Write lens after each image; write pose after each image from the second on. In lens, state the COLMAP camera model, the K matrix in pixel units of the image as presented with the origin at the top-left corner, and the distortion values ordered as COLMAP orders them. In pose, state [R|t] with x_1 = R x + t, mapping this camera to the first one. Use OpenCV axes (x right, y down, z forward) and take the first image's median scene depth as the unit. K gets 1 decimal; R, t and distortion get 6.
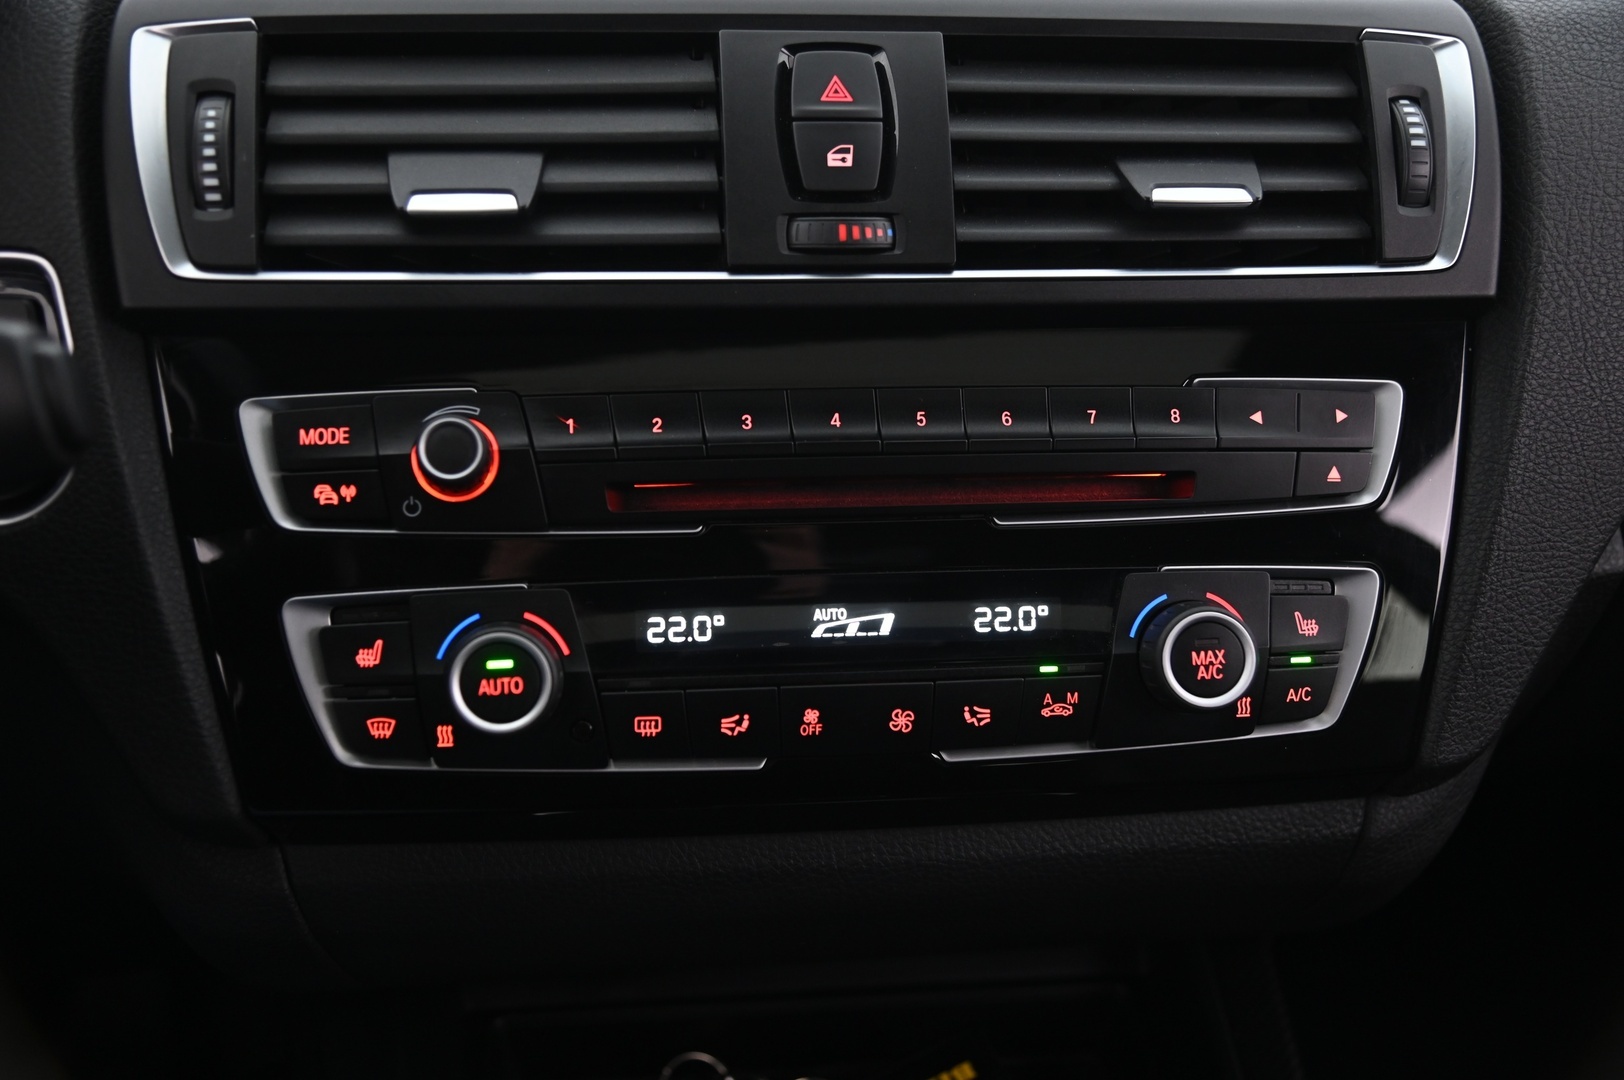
lens RADIAL K [[1752.2, 0, 815.4], [0, 1752.2, 544.0], [0, 0, 1]] dist [0.016832, 0.025412]
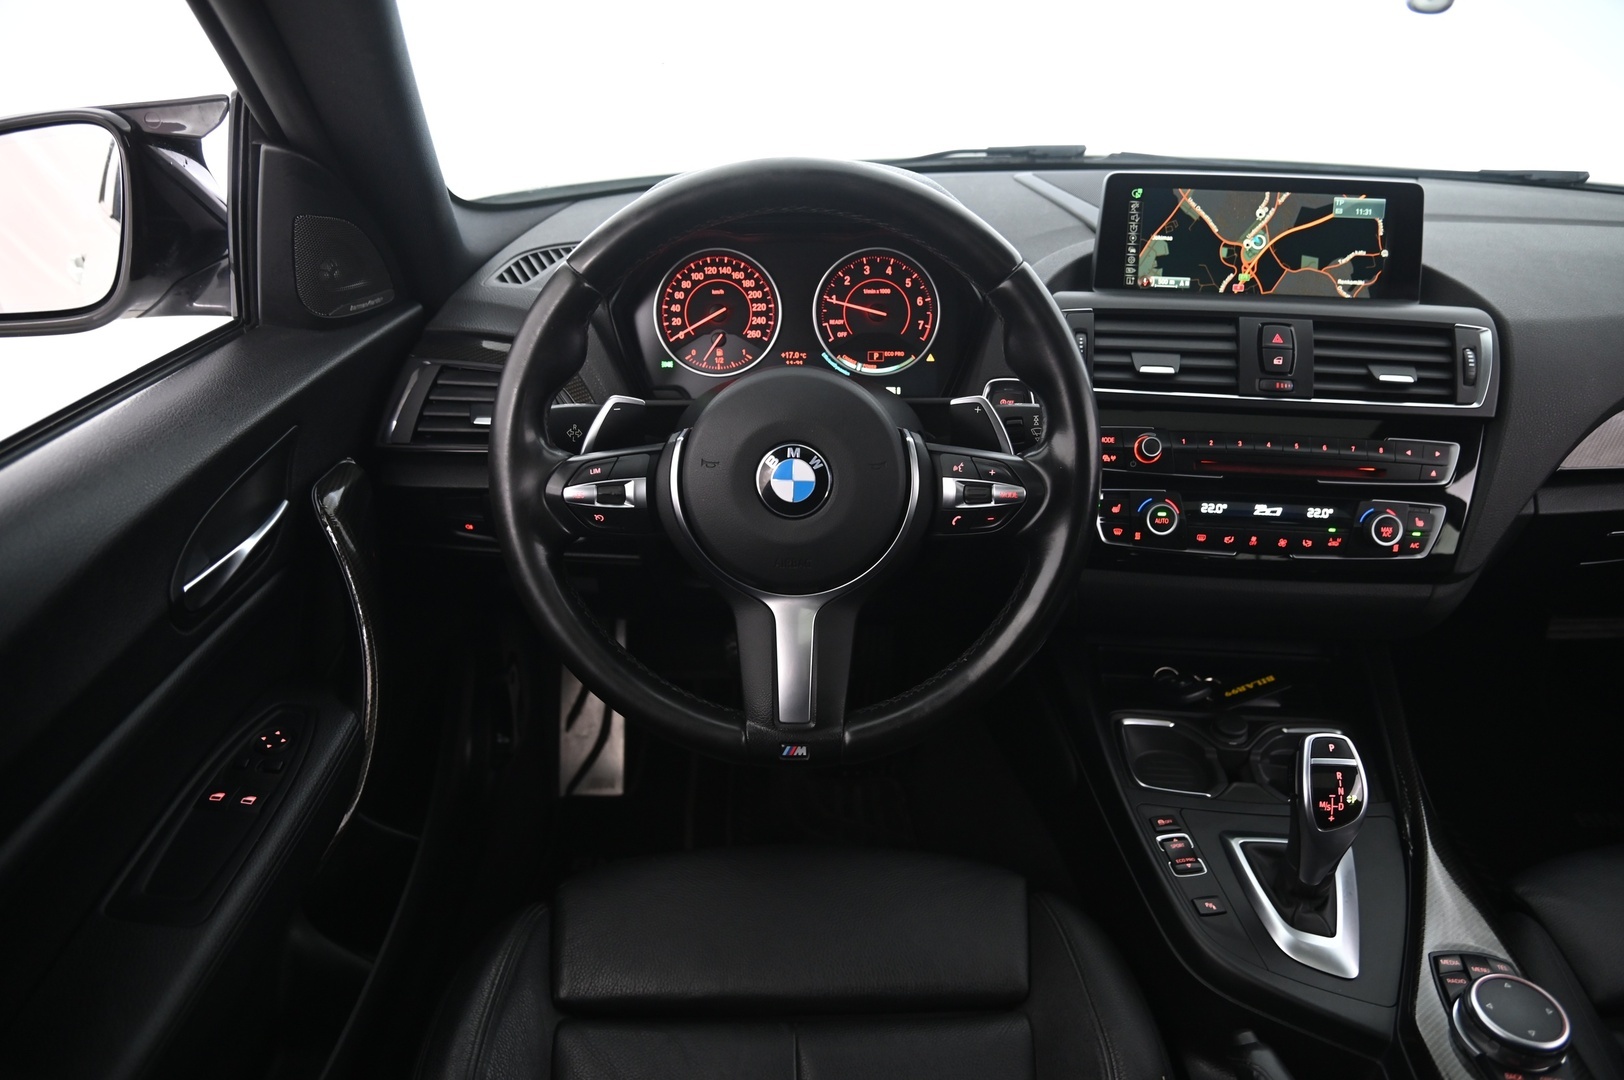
lens RADIAL K [[1078.0, 0, 812.0], [0, 1078.0, 540.0], [0, 0, 1]] dist [-0.125451, 0.061399]
pose [[0.972897, 0.076928, -0.218067, -0.357061], [-0.065004, 0.995997, 0.061348, 0.035638], [0.221913, -0.045510, 0.974004, -1.009334]]
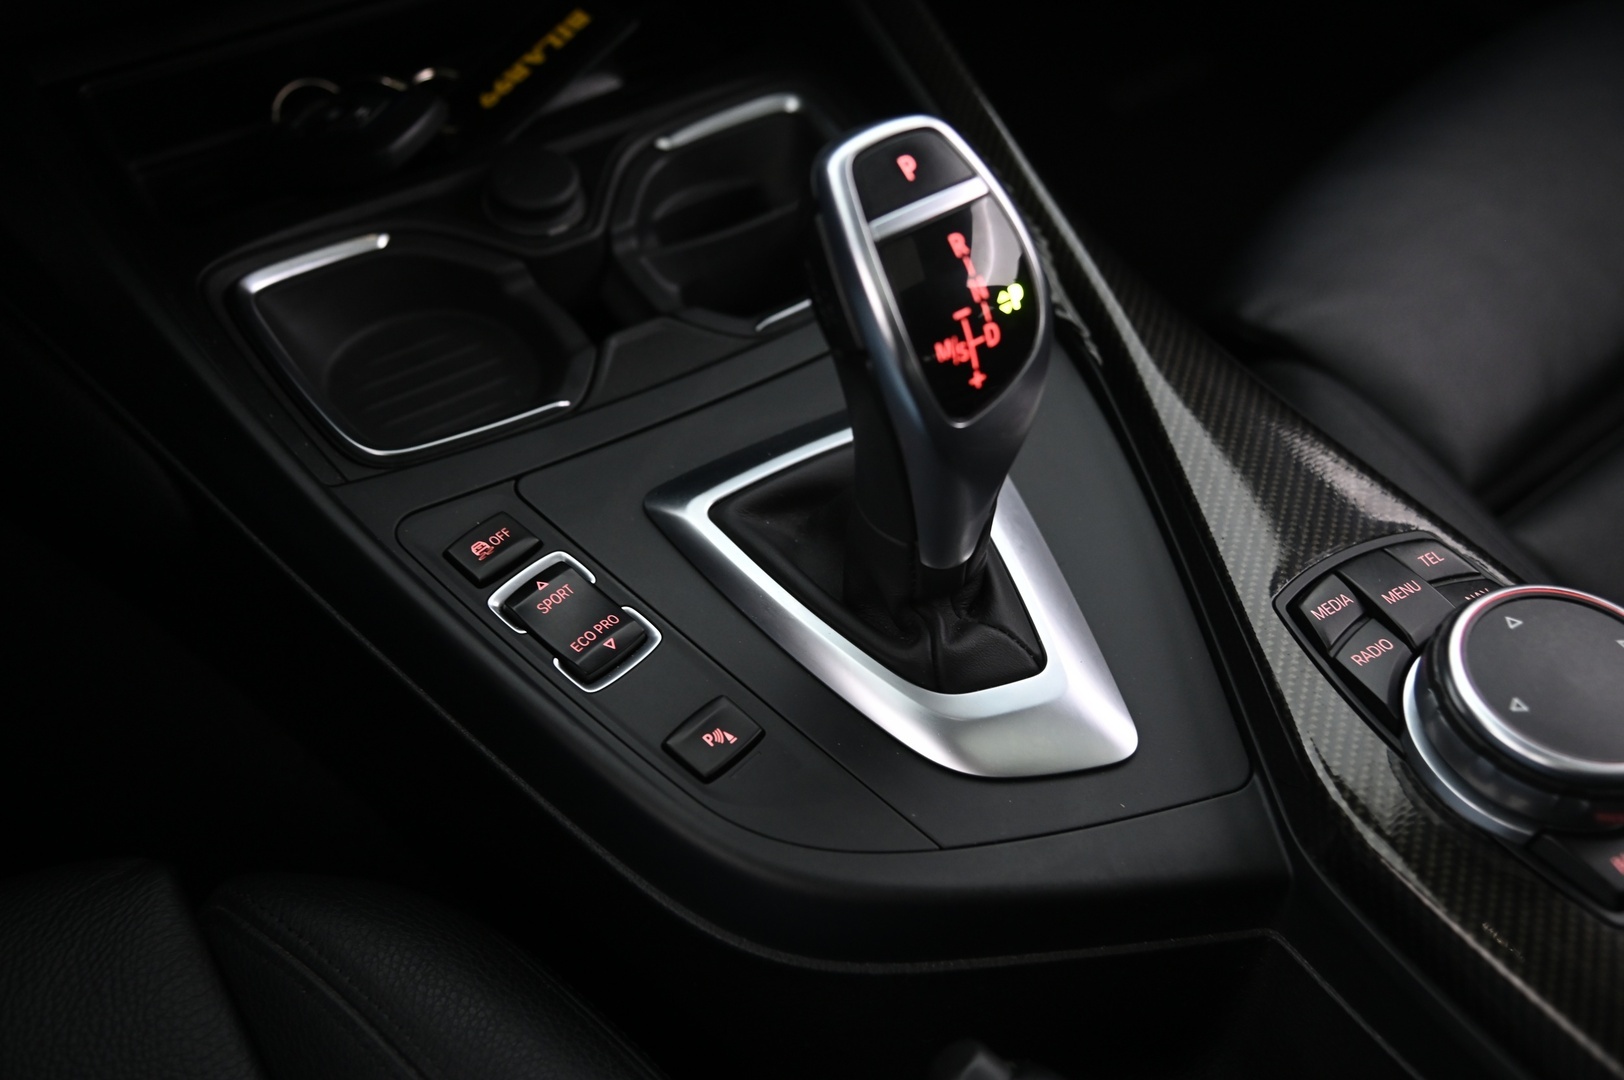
lens RADIAL K [[1752.2, 0, 815.4], [0, 1752.2, 544.0], [0, 0, 1]] dist [0.016832, 0.025412]
pose [[0.893703, -0.327729, 0.306414, -0.264038], [0.167304, 0.877128, 0.450173, 0.173049], [-0.416299, -0.351057, 0.838722, -0.023982]]
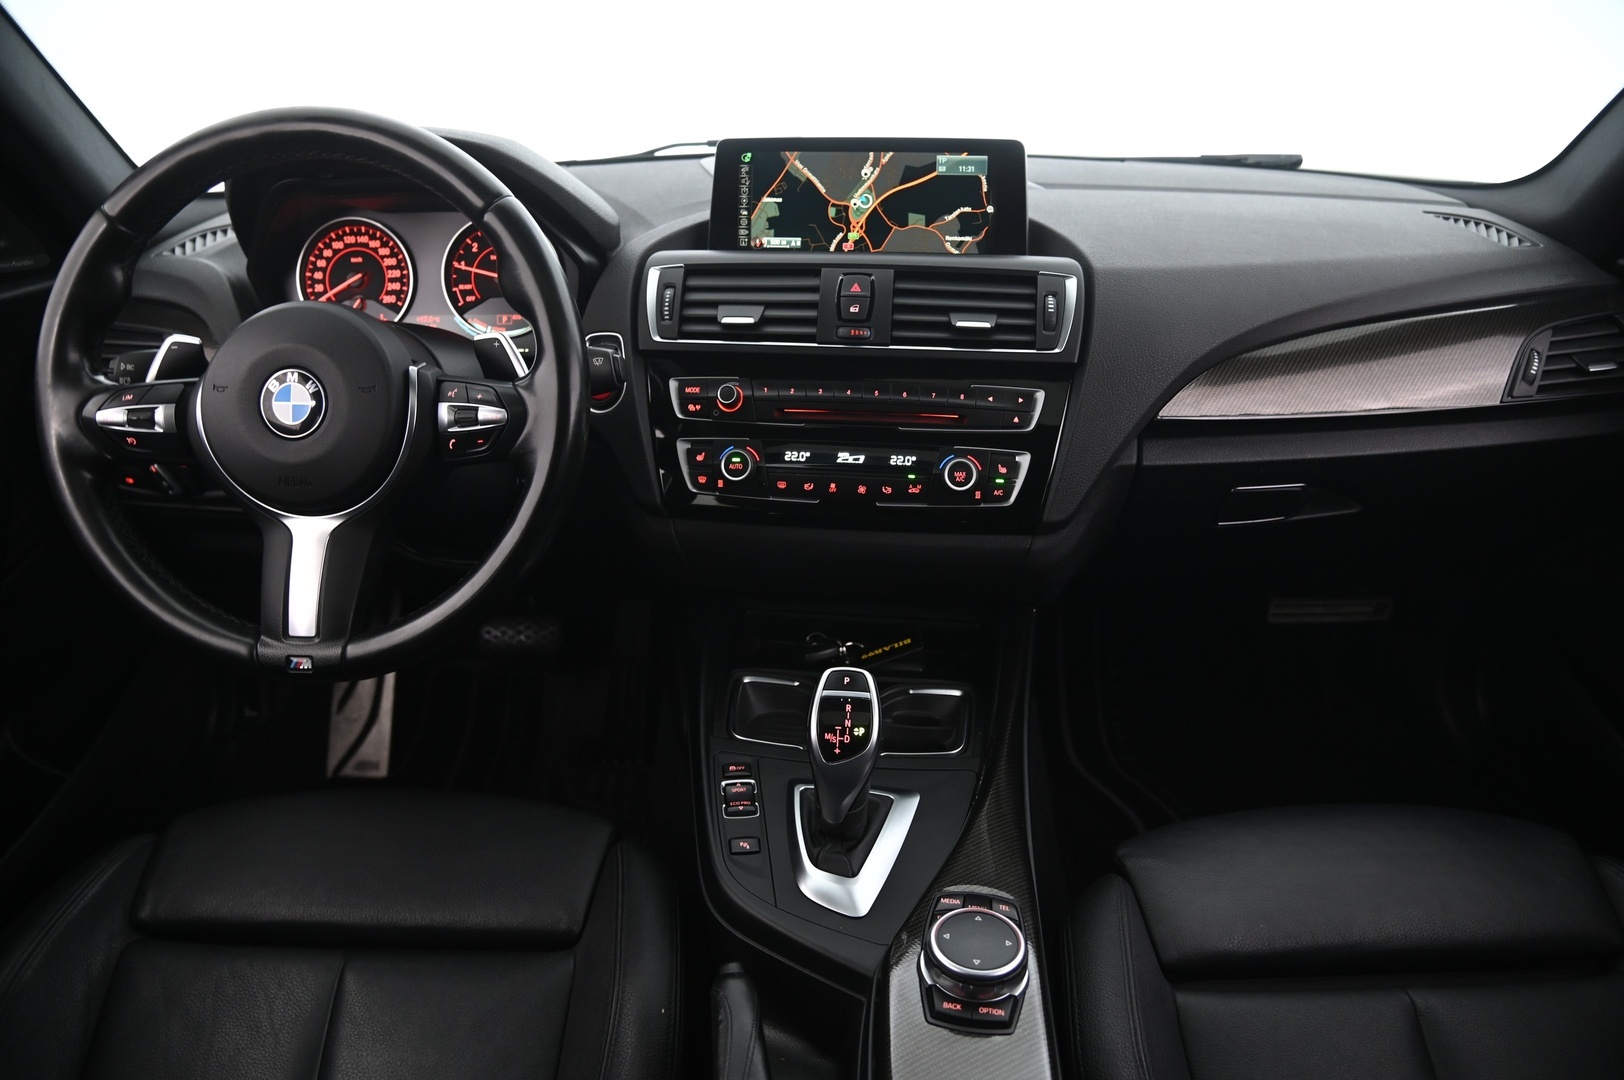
lens RADIAL K [[1078.0, 0, 812.0], [0, 1078.0, 540.0], [0, 0, 1]] dist [-0.125451, 0.061399]
pose [[0.967726, 0.073832, -0.240945, 0.430830], [-0.073830, 0.997230, 0.009049, 0.179696], [0.240945, 0.009032, 0.970497, -0.872916]]
